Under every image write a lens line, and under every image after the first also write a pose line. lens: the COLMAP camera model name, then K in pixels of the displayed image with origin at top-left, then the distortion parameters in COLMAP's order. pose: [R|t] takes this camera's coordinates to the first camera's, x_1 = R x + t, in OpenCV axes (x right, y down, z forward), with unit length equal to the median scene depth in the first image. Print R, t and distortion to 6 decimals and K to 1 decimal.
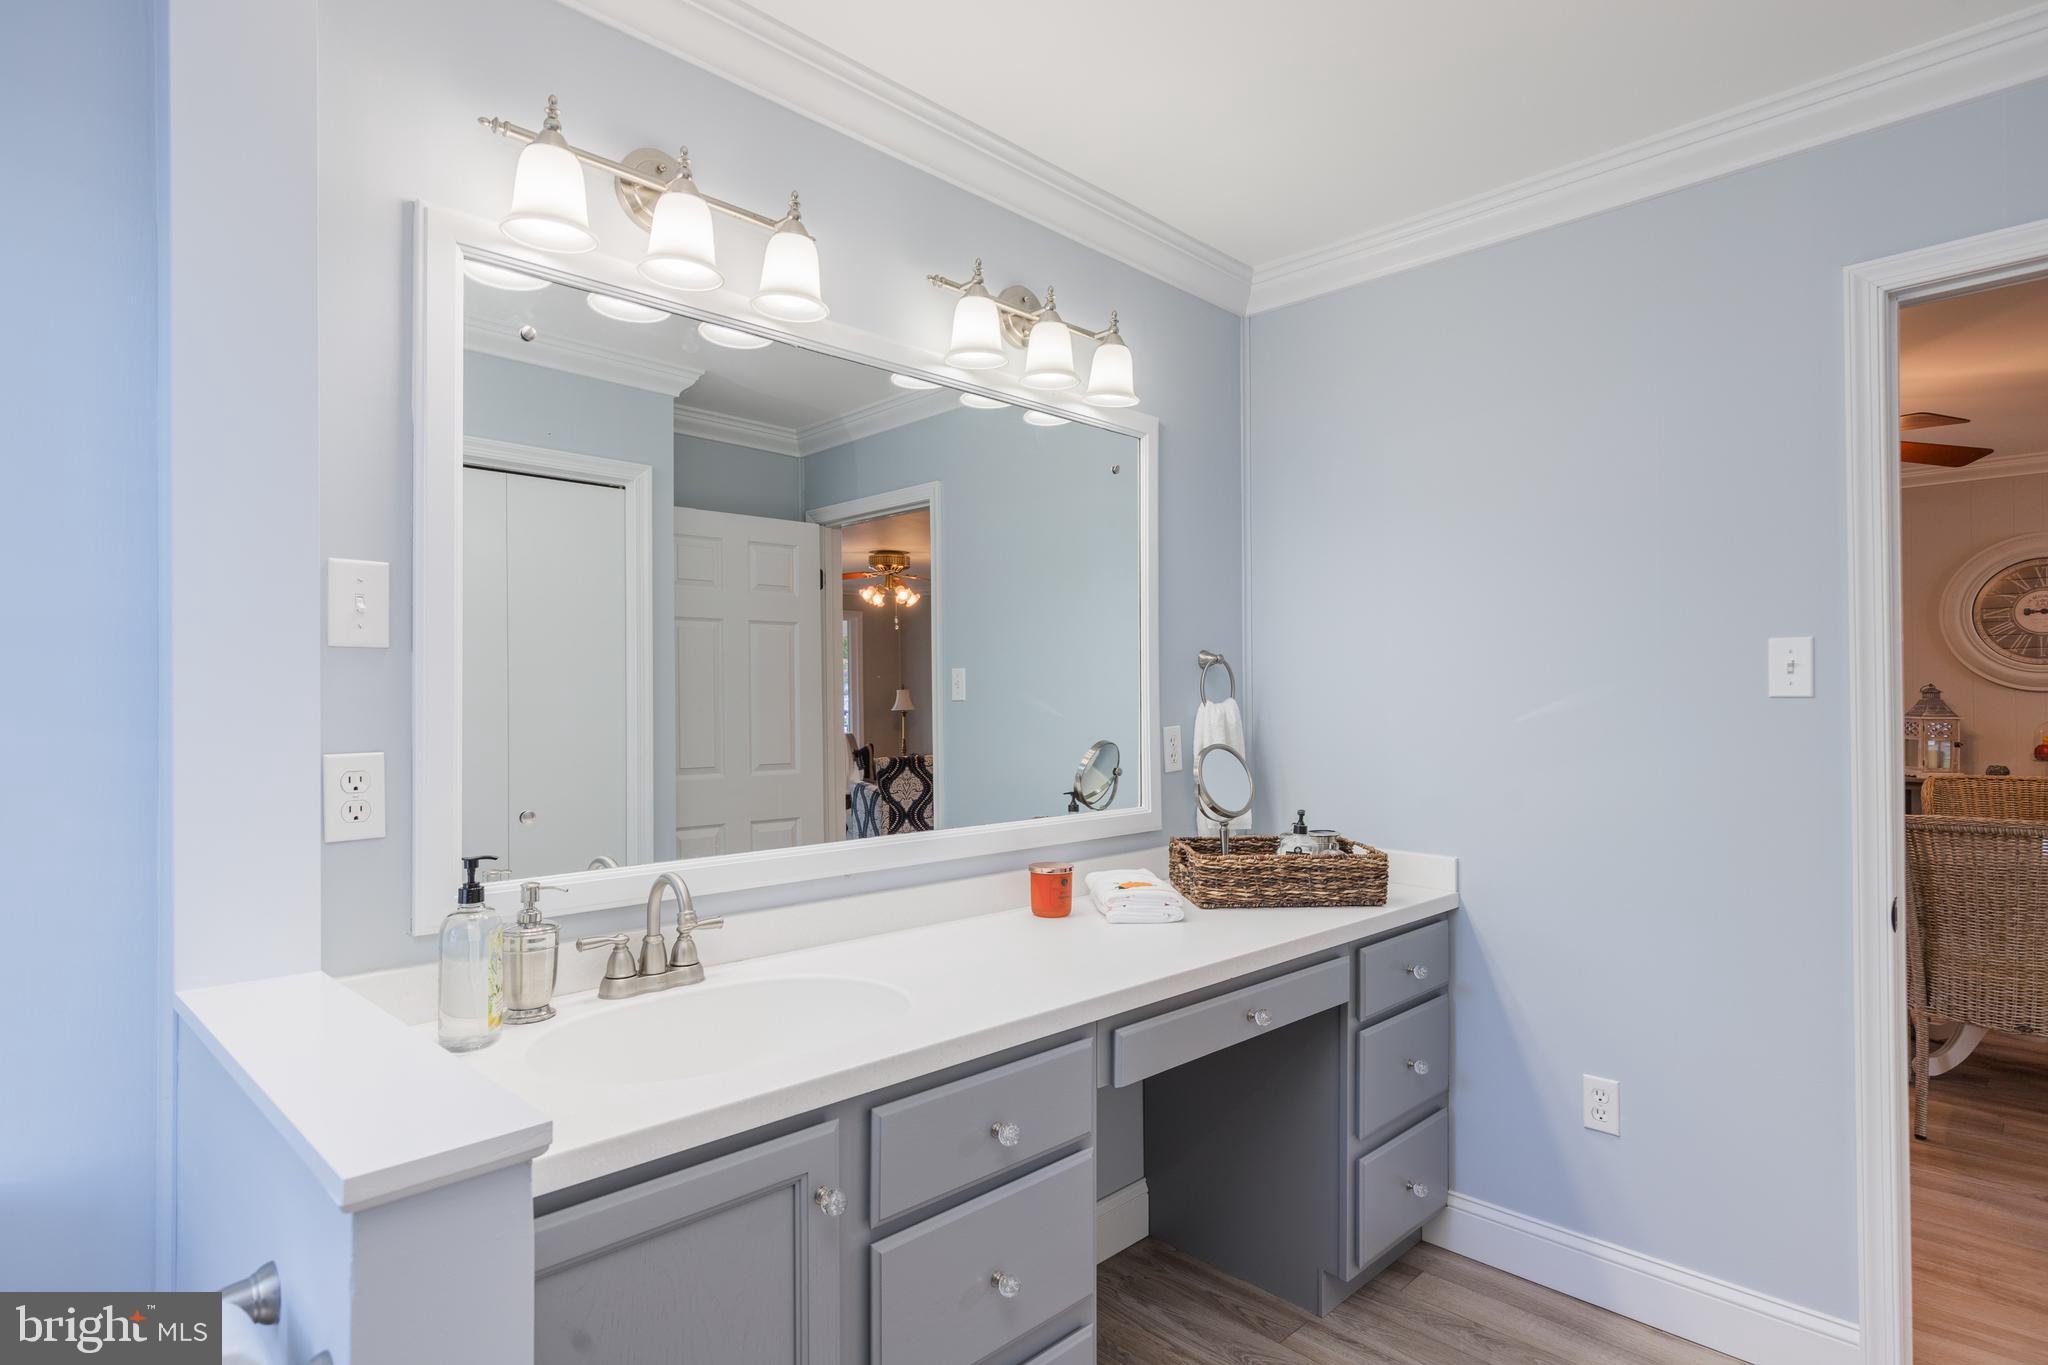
lens RADIAL K [[1058.8, 0, 1028.0], [0, 1058.8, 686.1], [0, 0, 1]] dist [-0.001728, -0.000816]
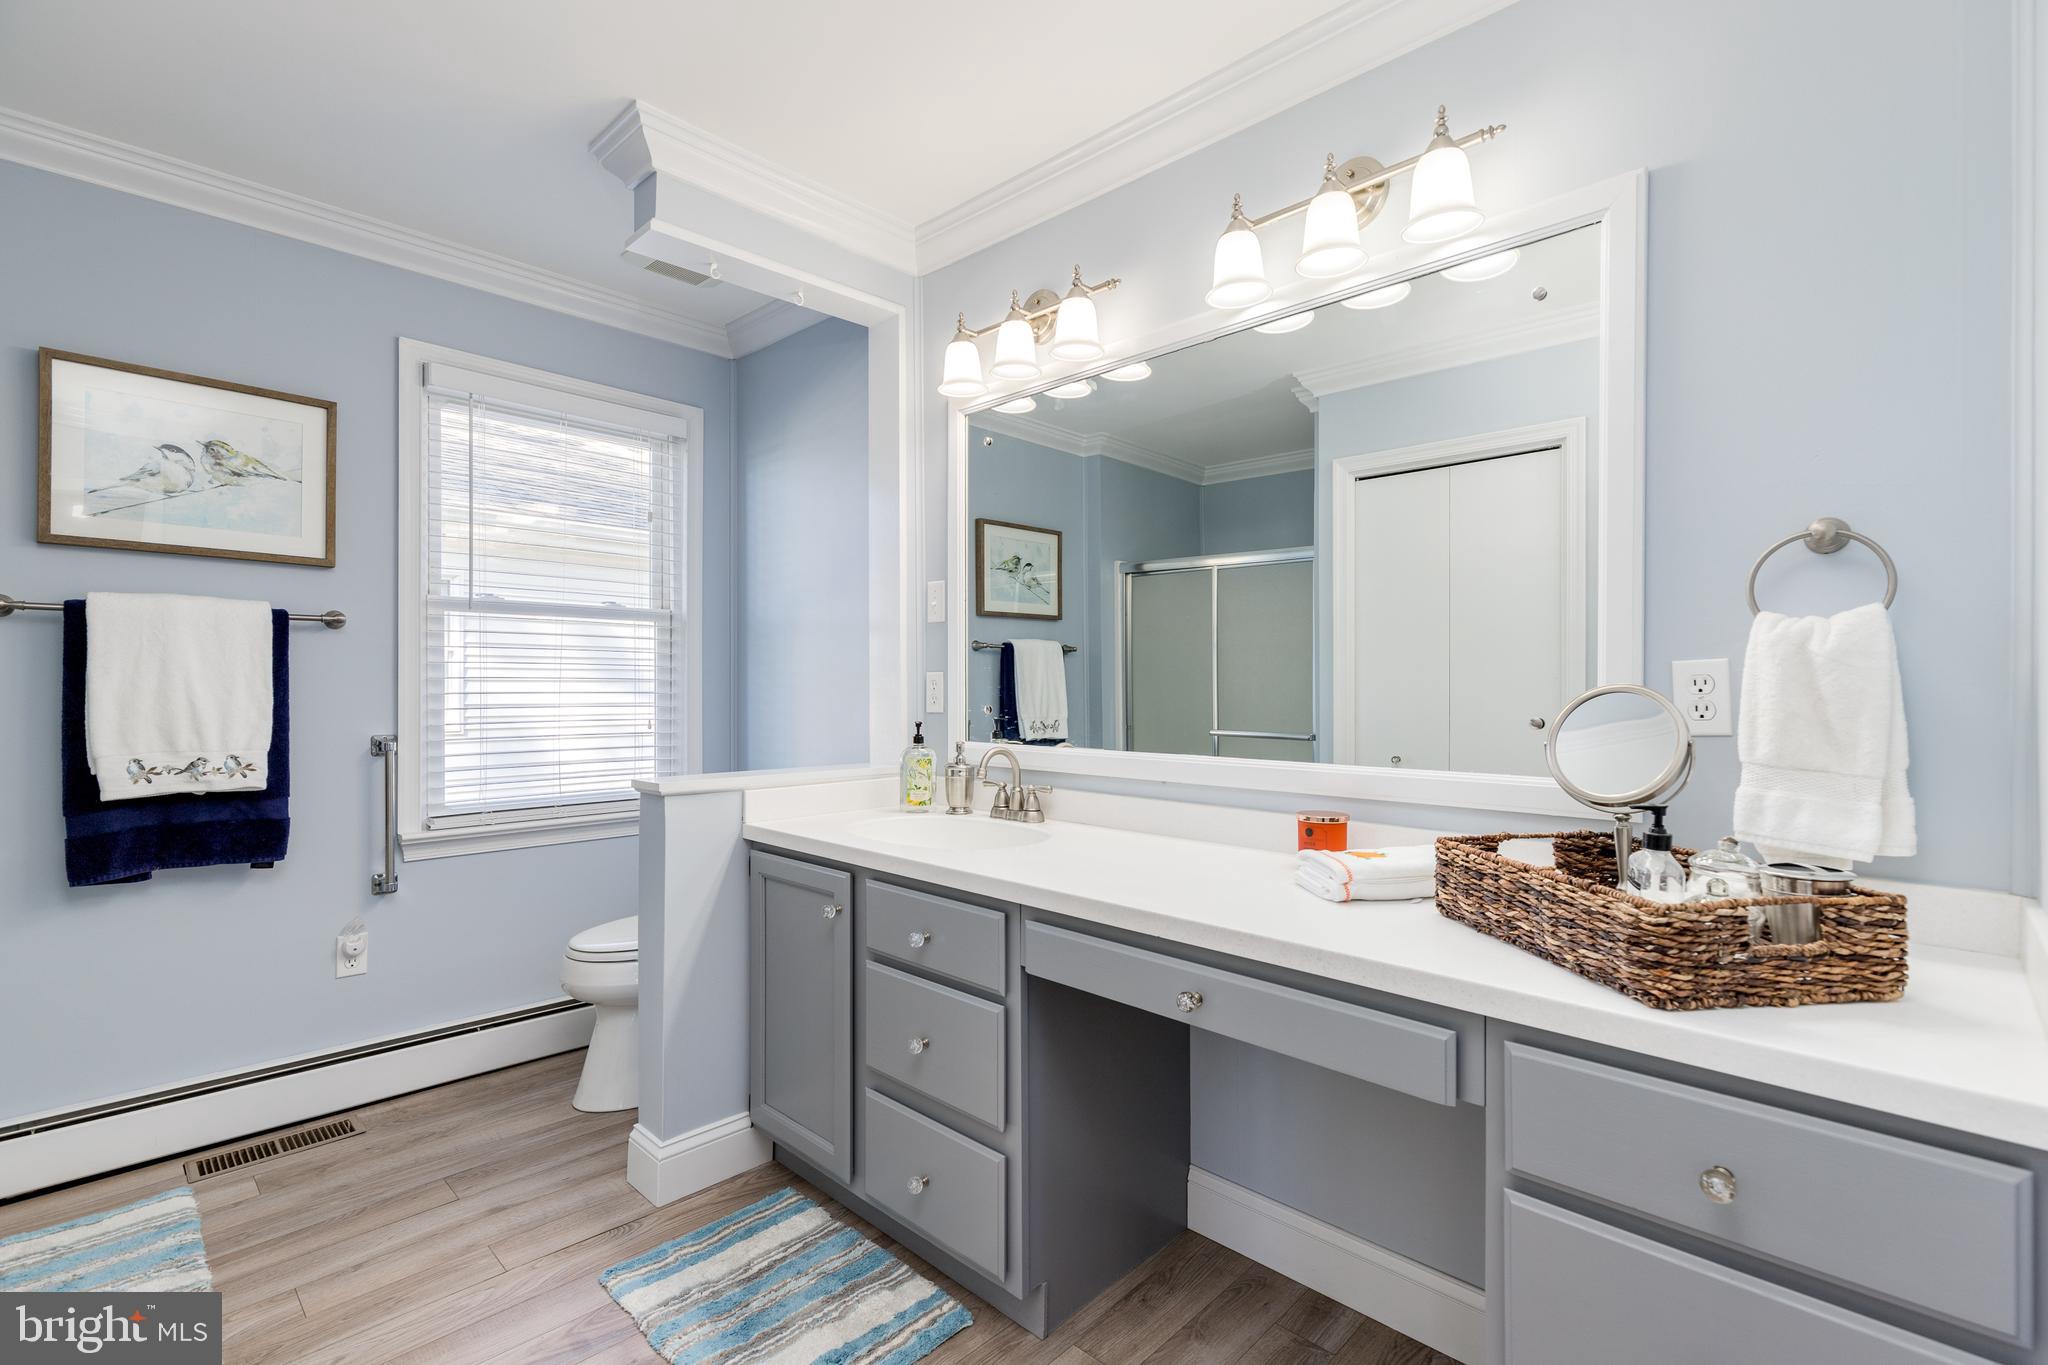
lens RADIAL K [[932.5, 0, 1025.6], [0, 932.5, 684.9], [0, 0, 1]] dist [0.014699, -0.000302]
pose [[0.004839, 0.002973, -0.999984, 1.097479], [0.014920, 0.999884, 0.003045, 0.074868], [0.999877, -0.014934, 0.004794, 1.023161]]
